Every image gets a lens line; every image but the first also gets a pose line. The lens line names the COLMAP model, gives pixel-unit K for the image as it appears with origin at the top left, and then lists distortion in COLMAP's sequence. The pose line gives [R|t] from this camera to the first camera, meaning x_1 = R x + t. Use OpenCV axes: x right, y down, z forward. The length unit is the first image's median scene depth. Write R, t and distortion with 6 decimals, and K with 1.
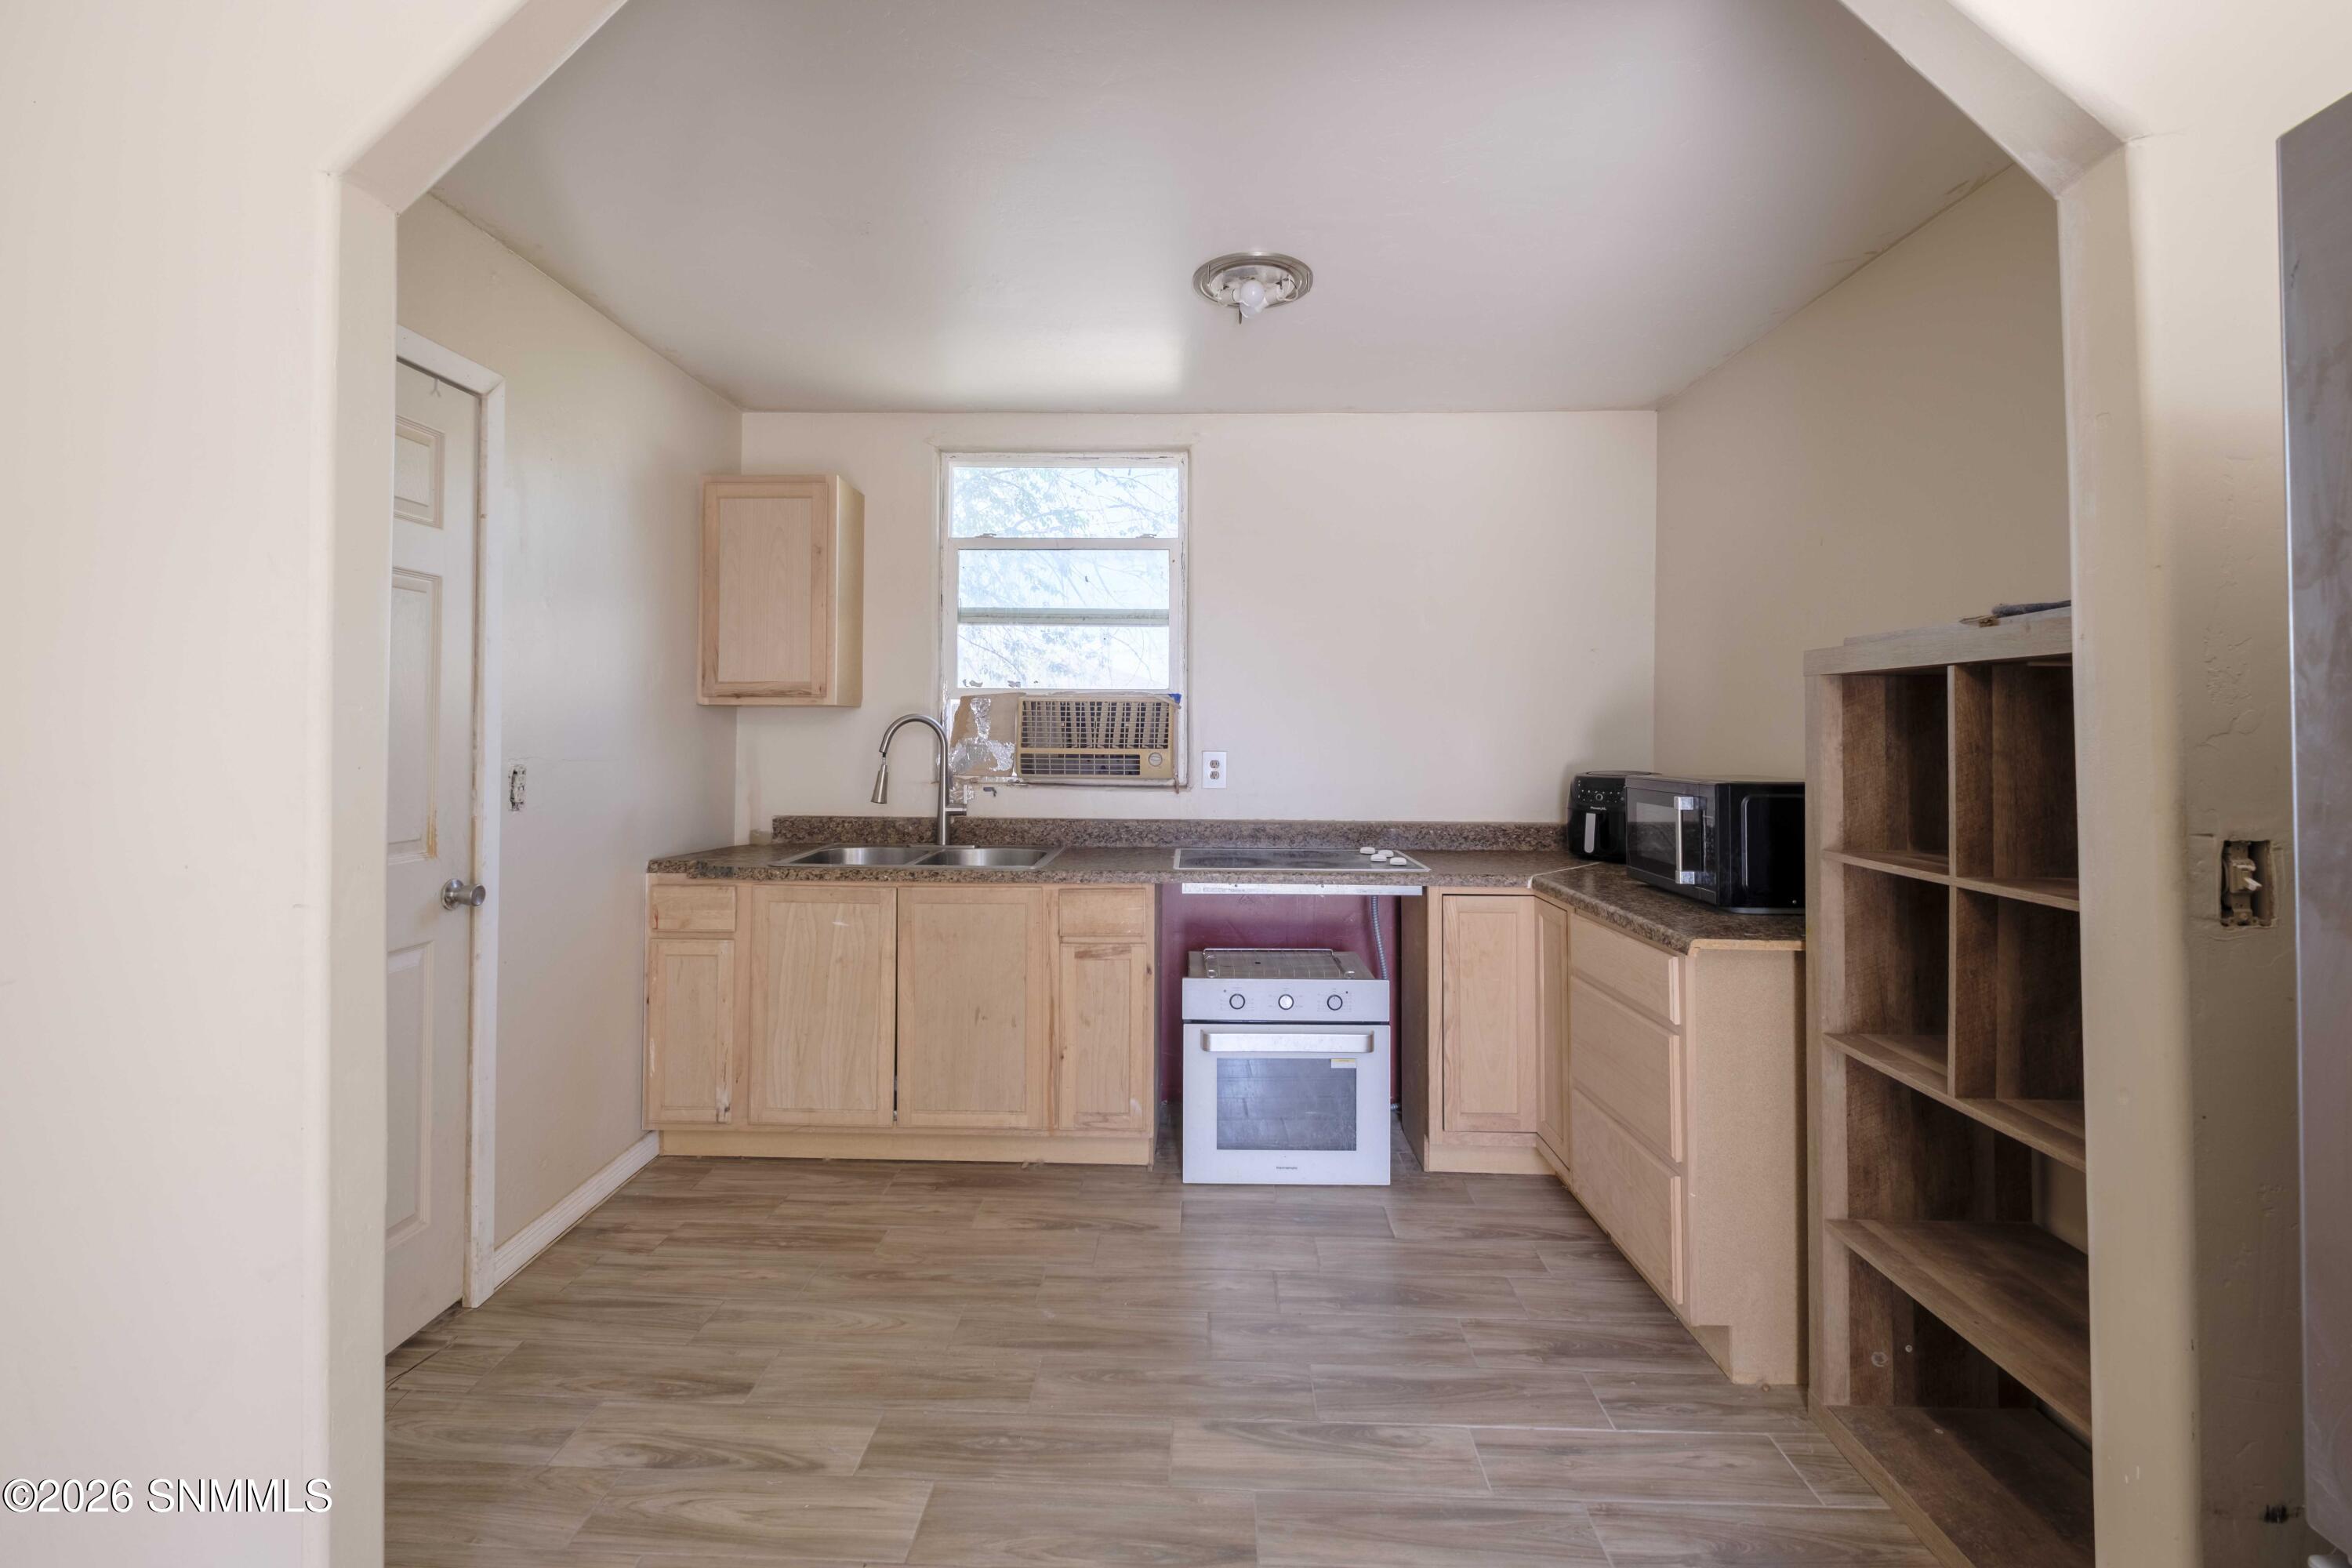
lens RADIAL K [[1038.9, 0, 1171.9], [0, 1038.9, 703.3], [0, 0, 1]] dist [-0.000211, -0.000590]
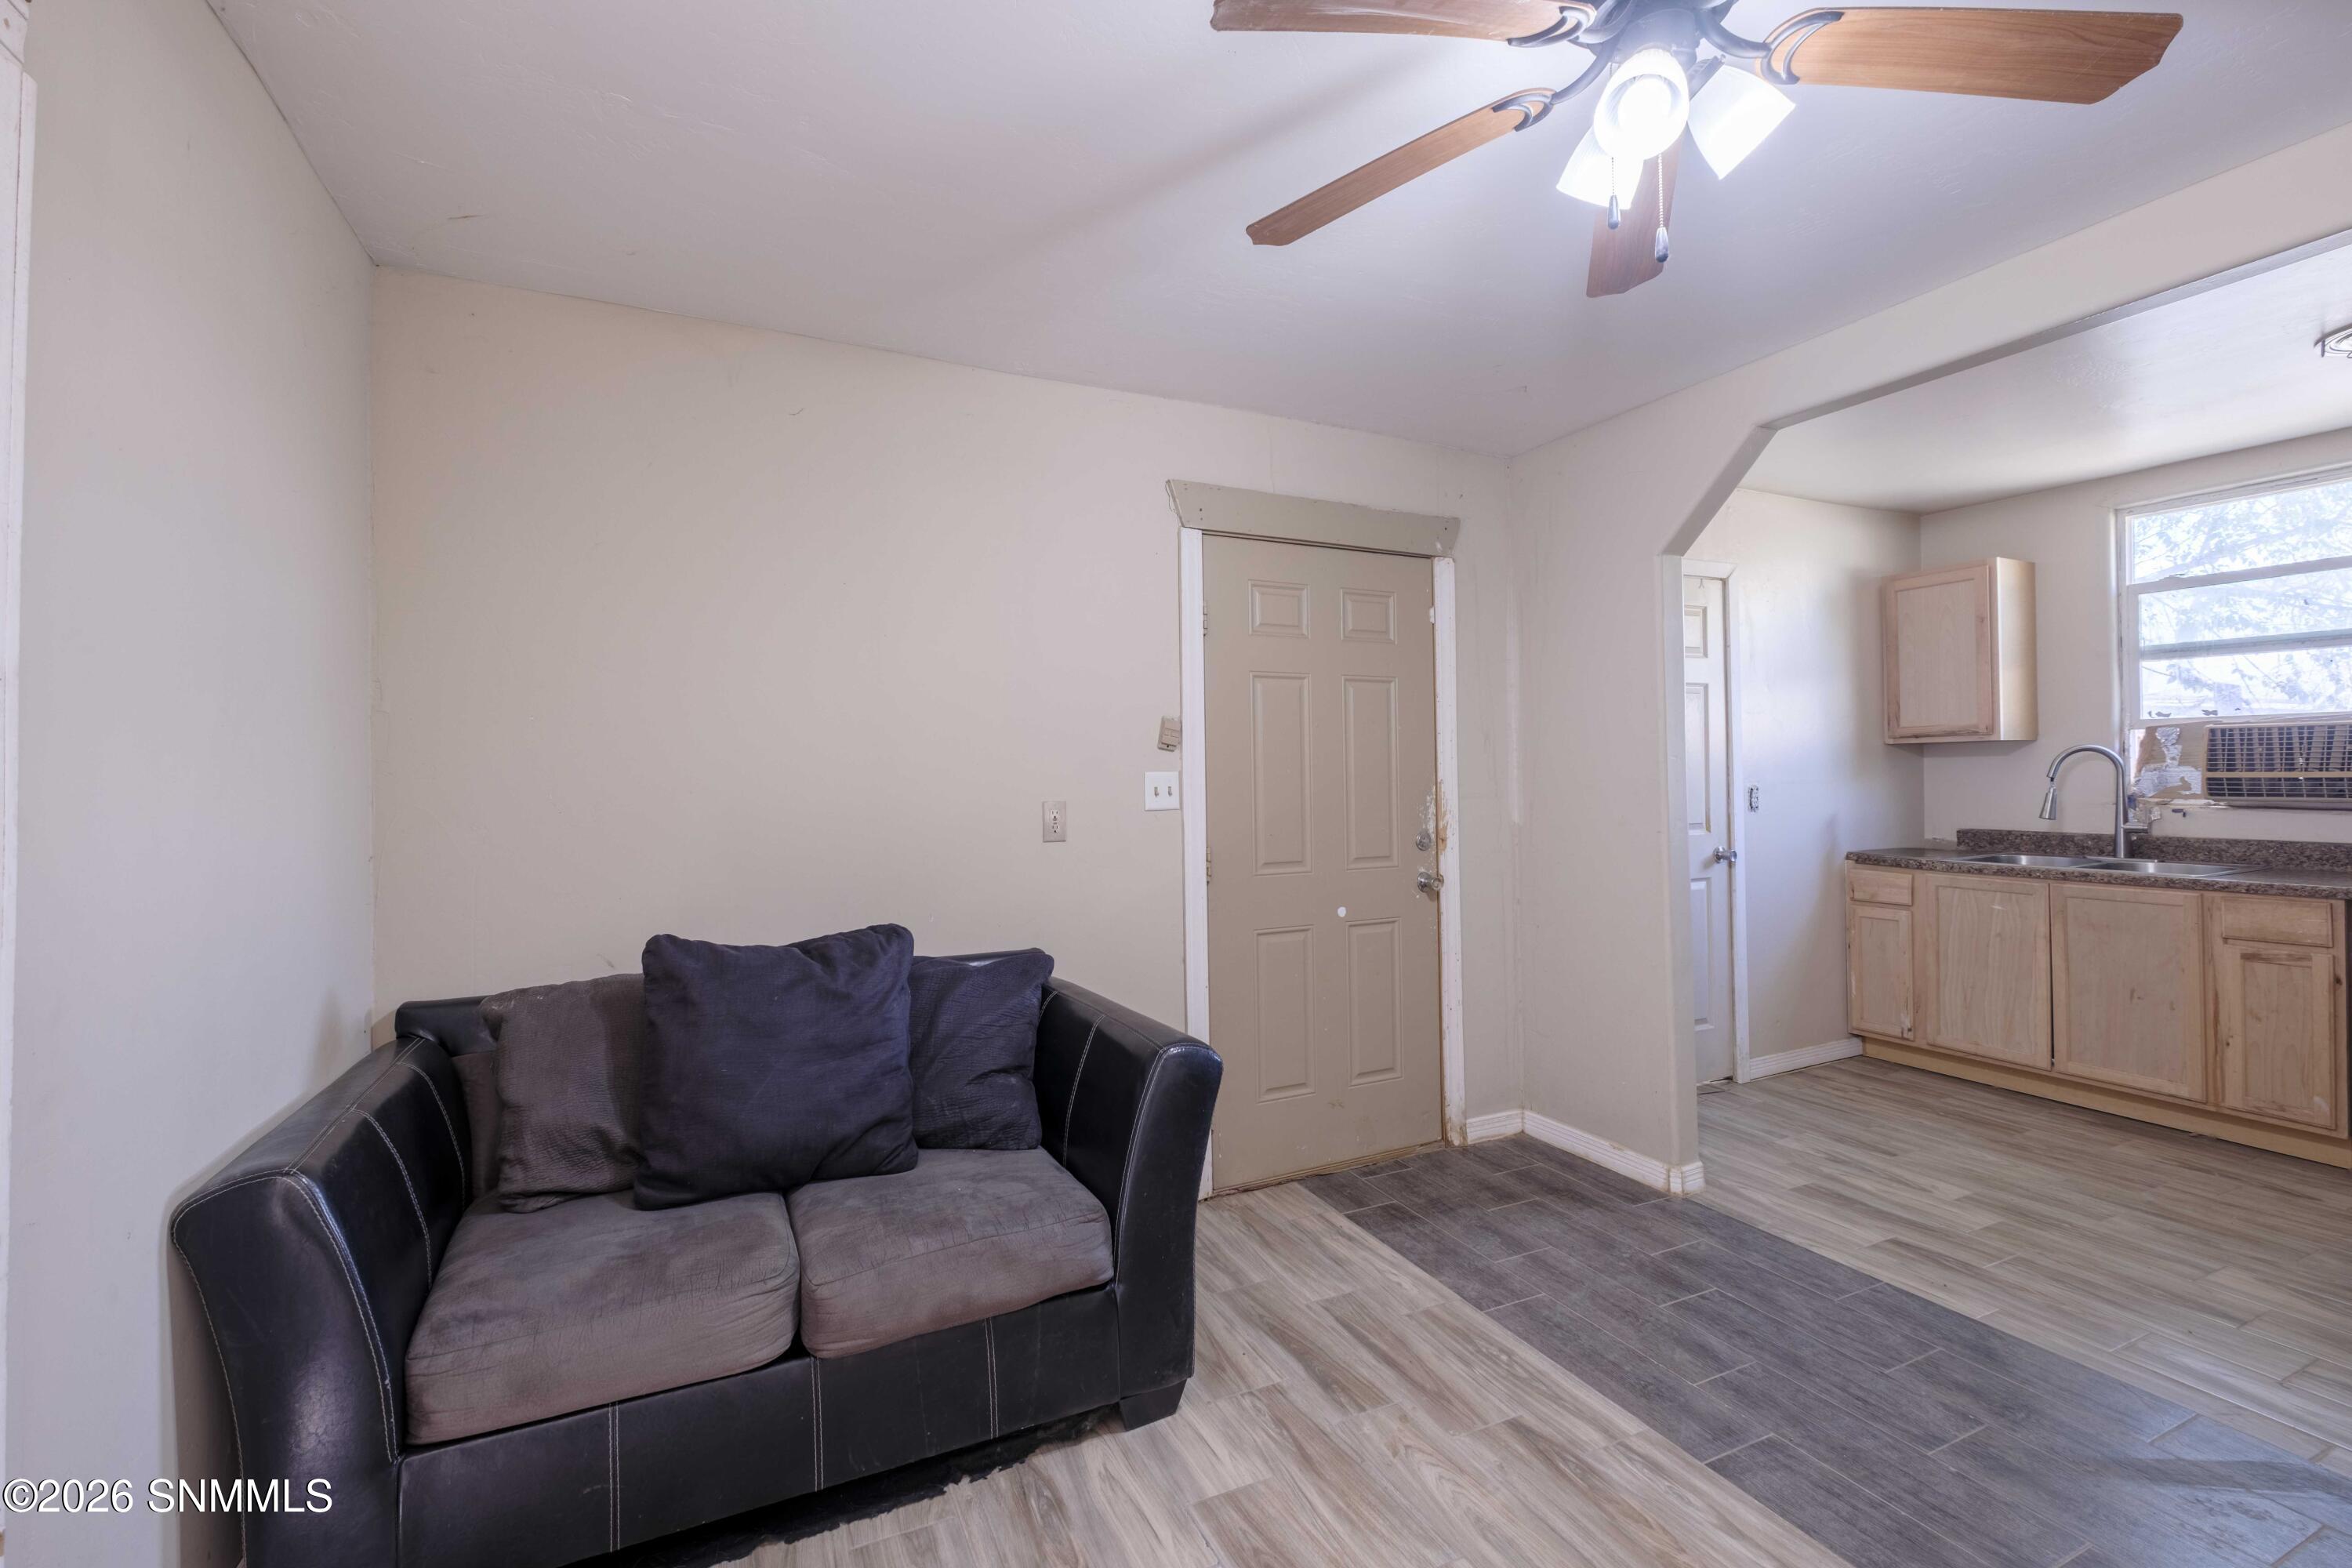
lens RADIAL K [[1011.6, 0, 1173.8], [0, 1011.6, 774.5], [0, 0, 1]] dist [-0.002396, -0.000572]
pose [[0.443960, -0.011091, -0.895978, 0.361000], [0.040994, 0.999128, 0.007945, -0.008460], [0.895108, -0.040257, 0.444027, -0.489880]]
